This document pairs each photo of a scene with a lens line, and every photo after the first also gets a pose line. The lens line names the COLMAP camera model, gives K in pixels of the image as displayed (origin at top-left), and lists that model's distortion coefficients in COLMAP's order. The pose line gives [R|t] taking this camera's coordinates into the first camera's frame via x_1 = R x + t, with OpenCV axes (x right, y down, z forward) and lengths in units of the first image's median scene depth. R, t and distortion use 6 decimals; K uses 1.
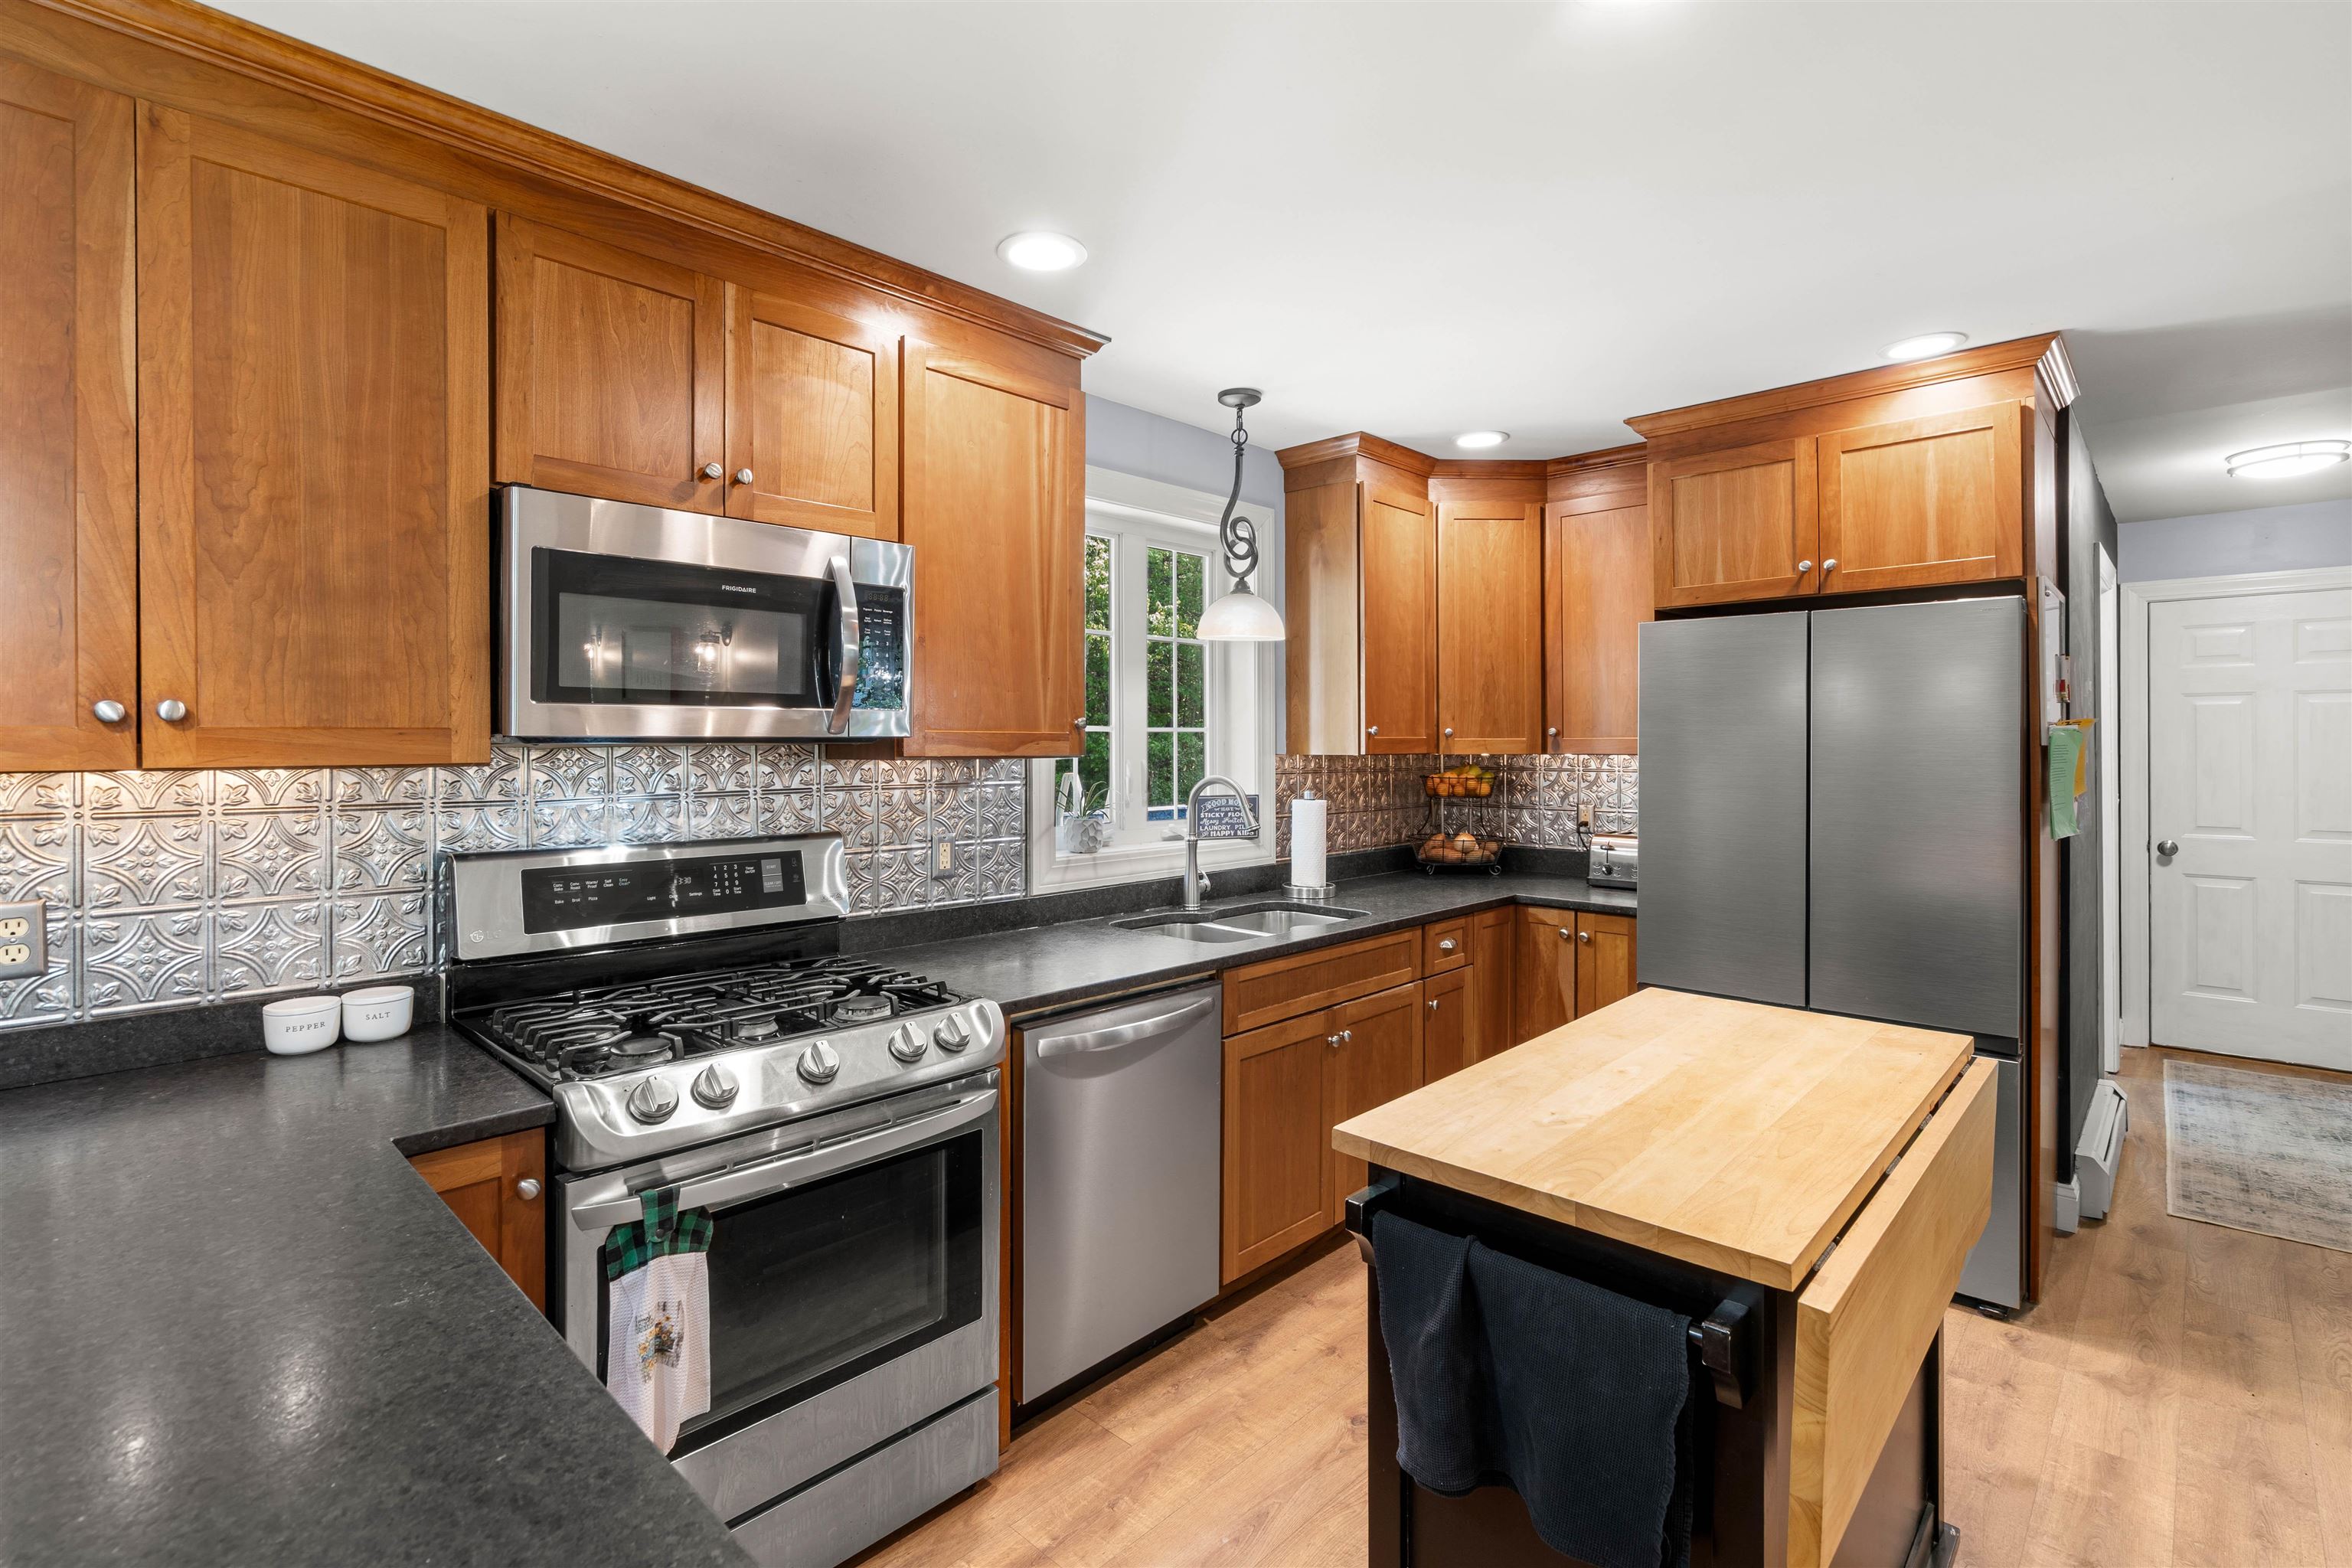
lens RADIAL K [[1088.3, 0, 1177.0], [0, 1088.3, 742.0], [0, 0, 1]] dist [-0.001360, 0.000095]
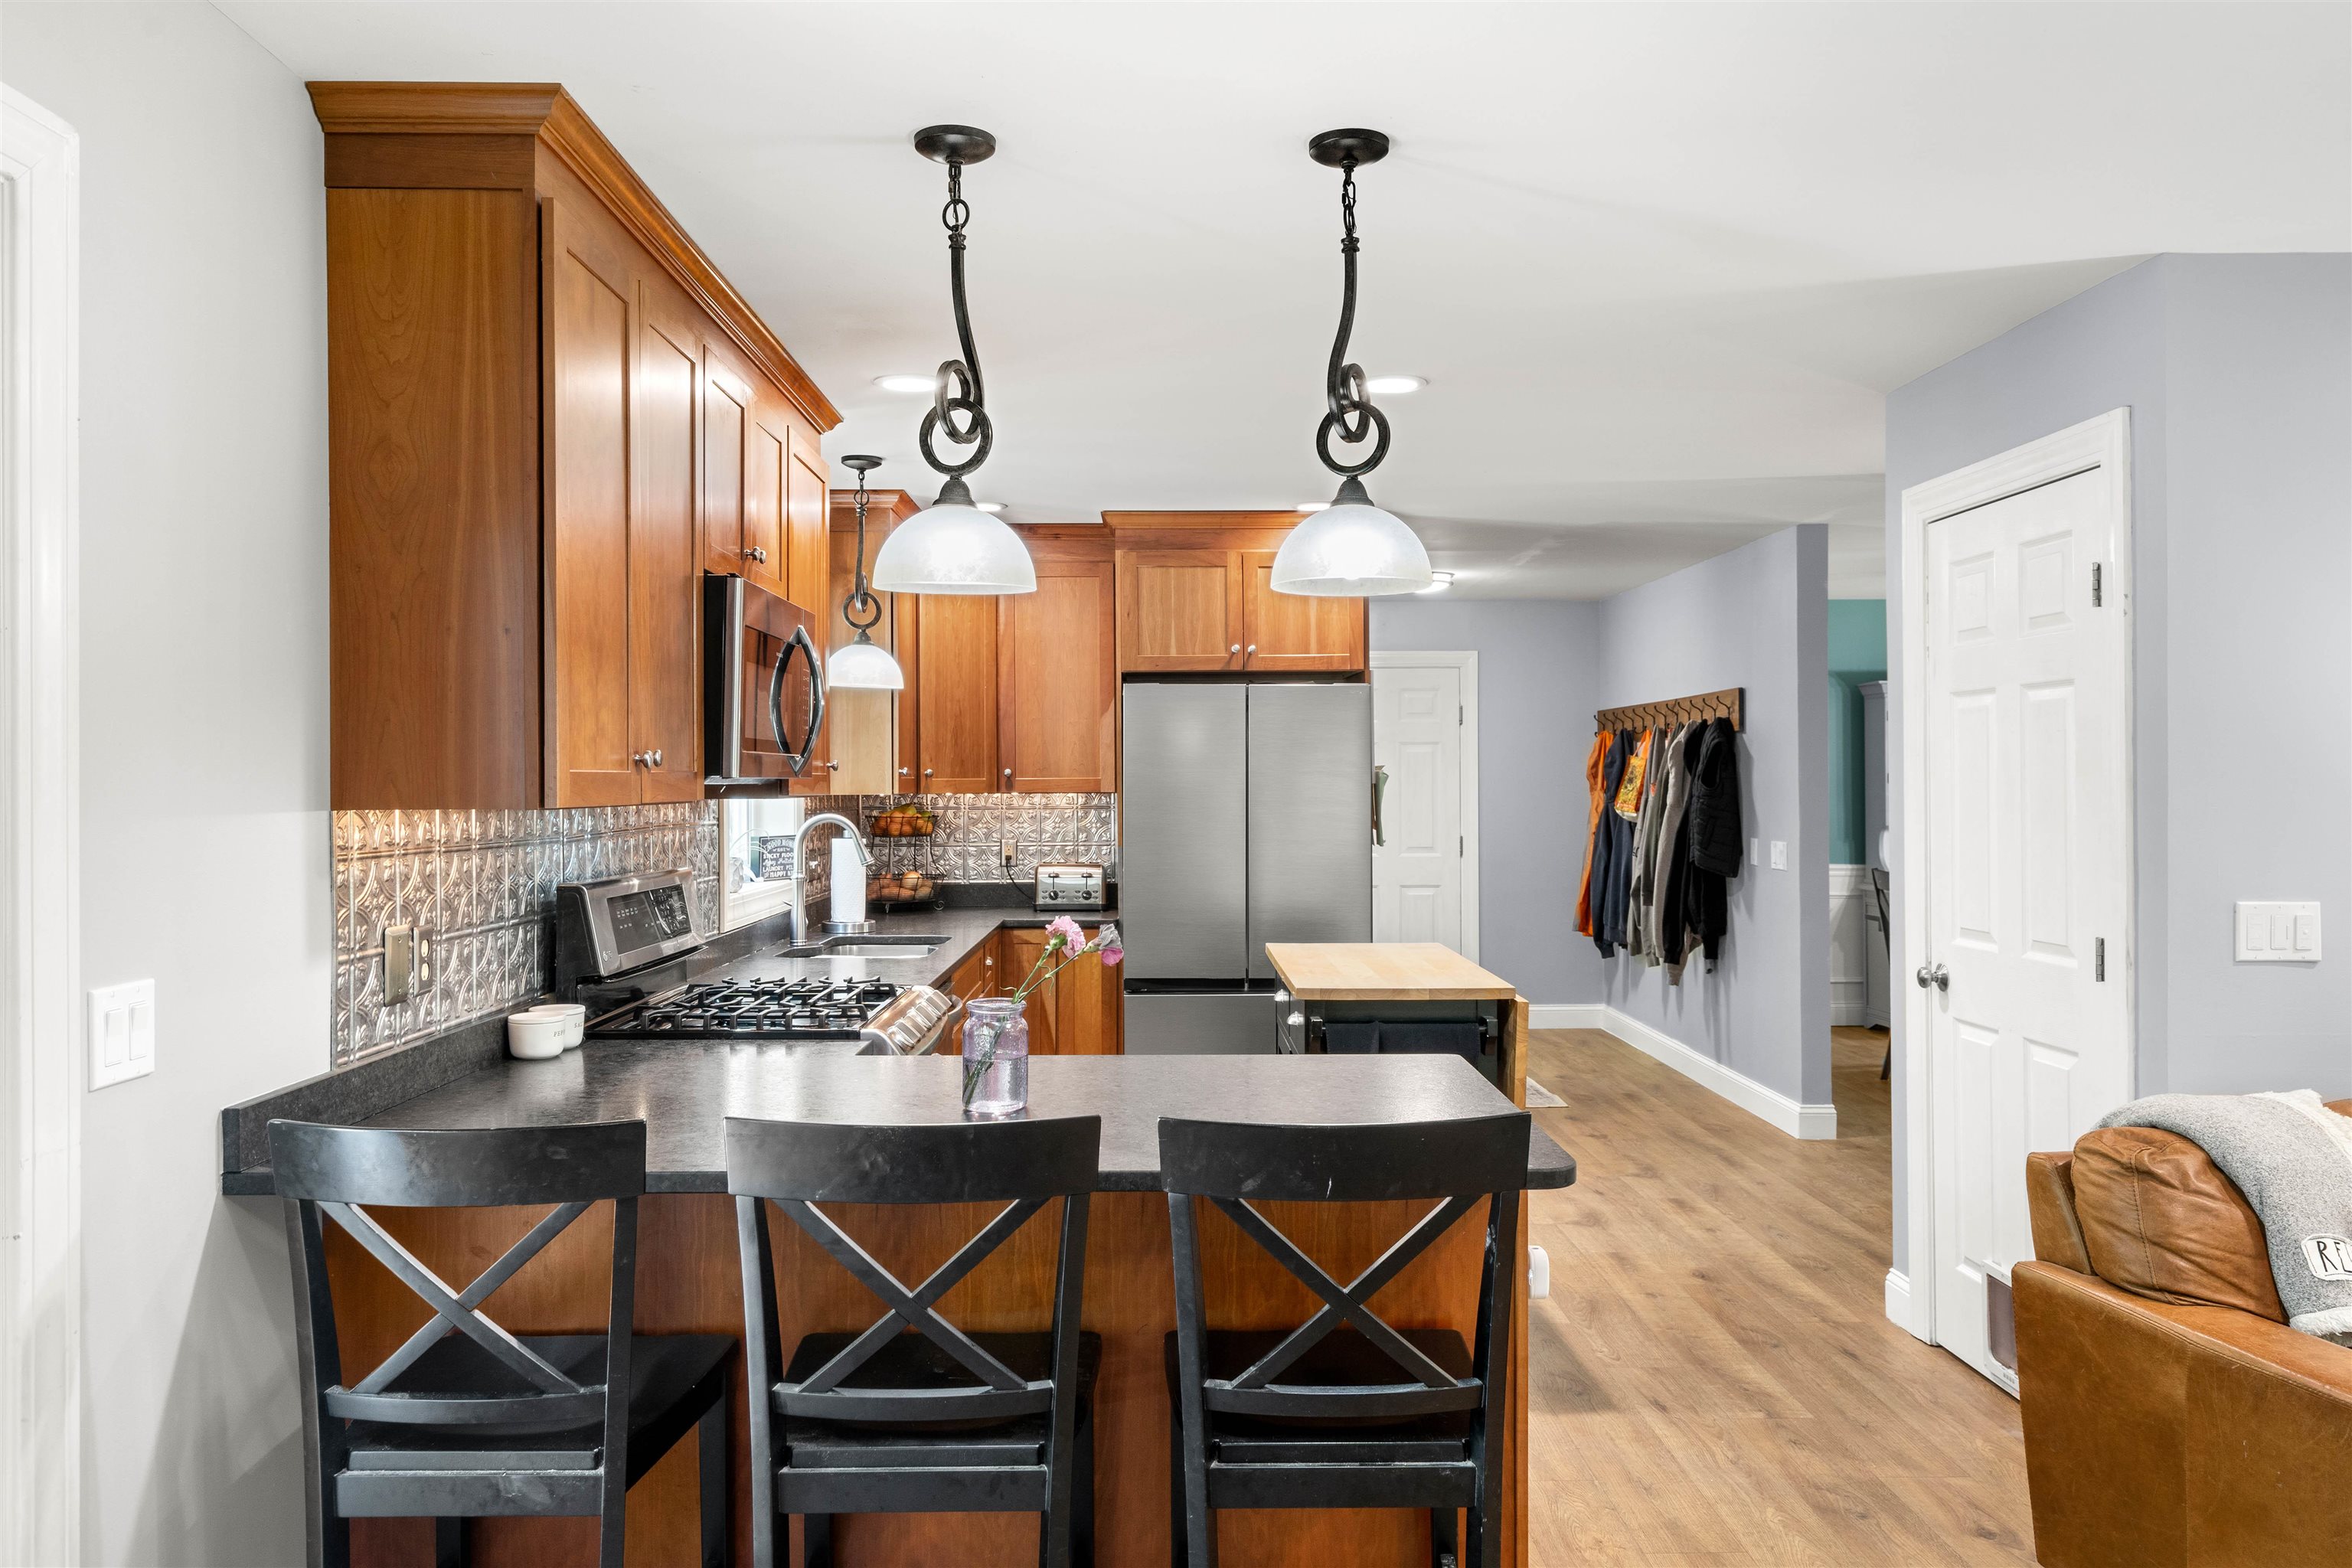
lens RADIAL K [[1664.1, 0, 1176.0], [0, 1664.1, 784.0], [0, 0, 1]] dist [0.007360, 0.001636]
pose [[0.717480, -0.002253, 0.696575, -0.849881], [0.001328, 0.999997, 0.001867, -0.000938], [-0.696577, -0.000415, 0.717481, -0.386214]]
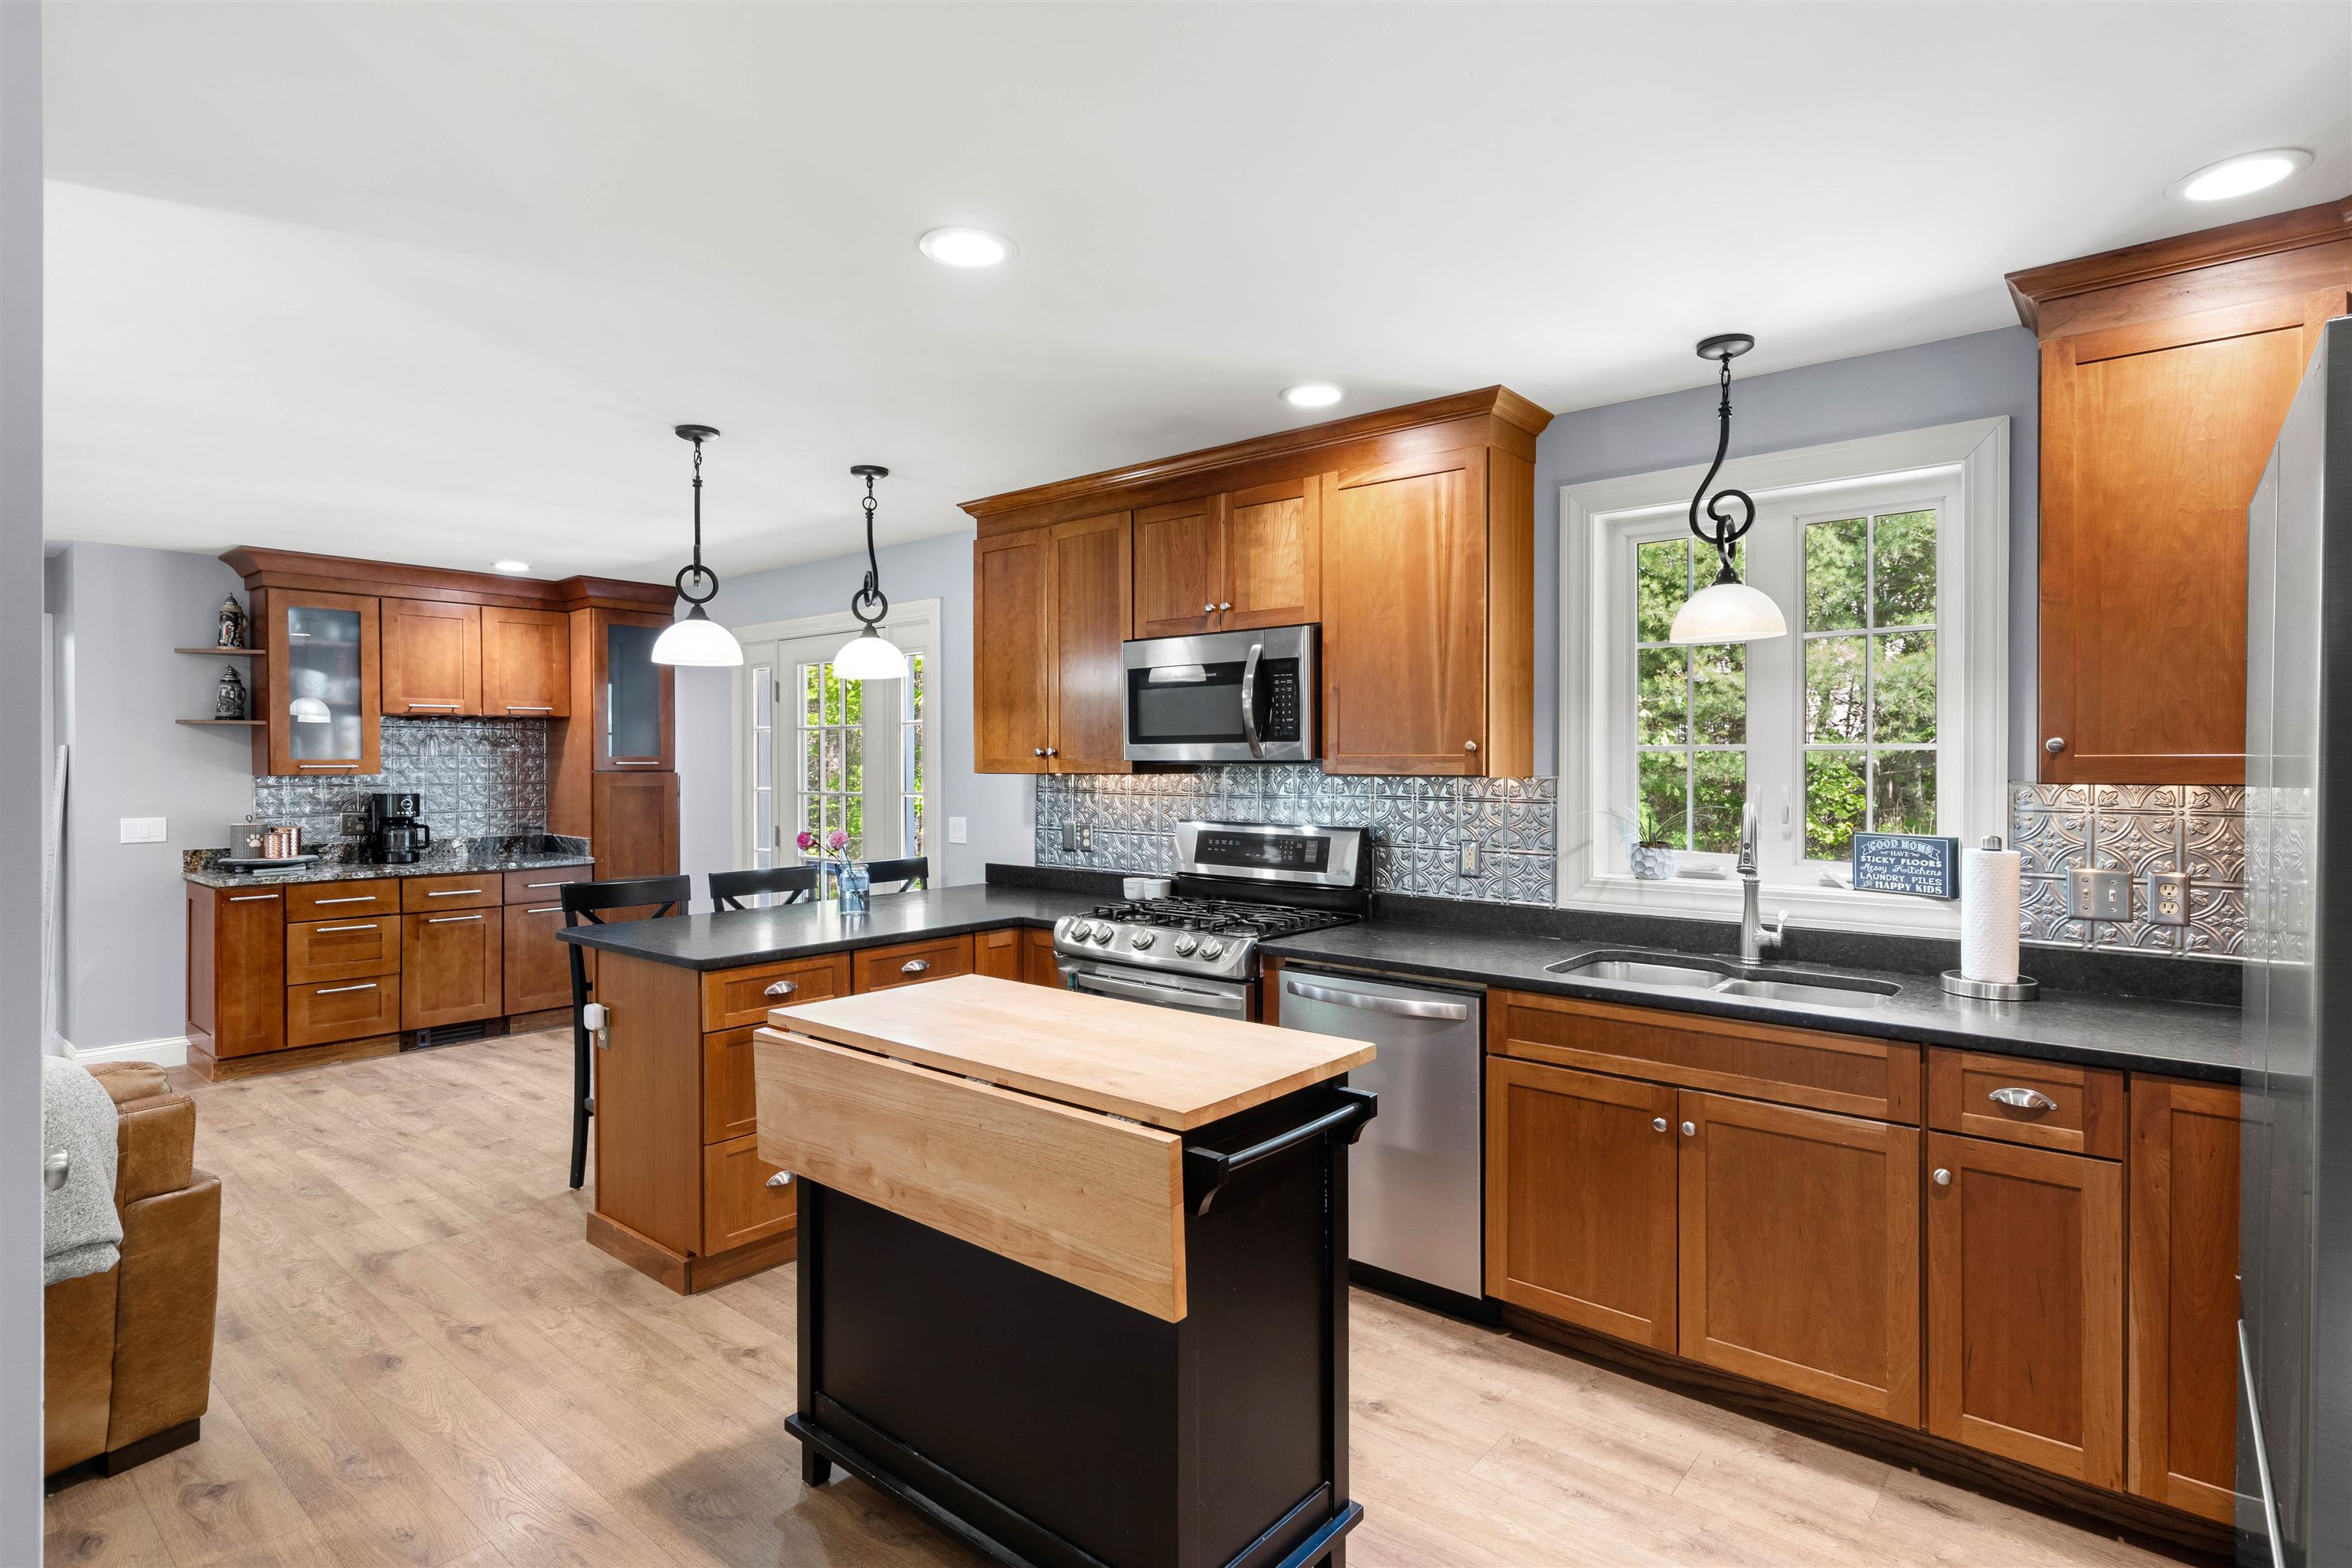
lens RADIAL K [[1182.8, 0, 1183.3], [0, 1182.8, 767.7], [0, 0, 1]] dist [0.000091, 0.001053]
pose [[0.062591, 0.004869, -0.998027, 0.917946], [0.001310, 0.999987, 0.004961, -0.001487], [0.998038, -0.001618, 0.062583, 0.524505]]
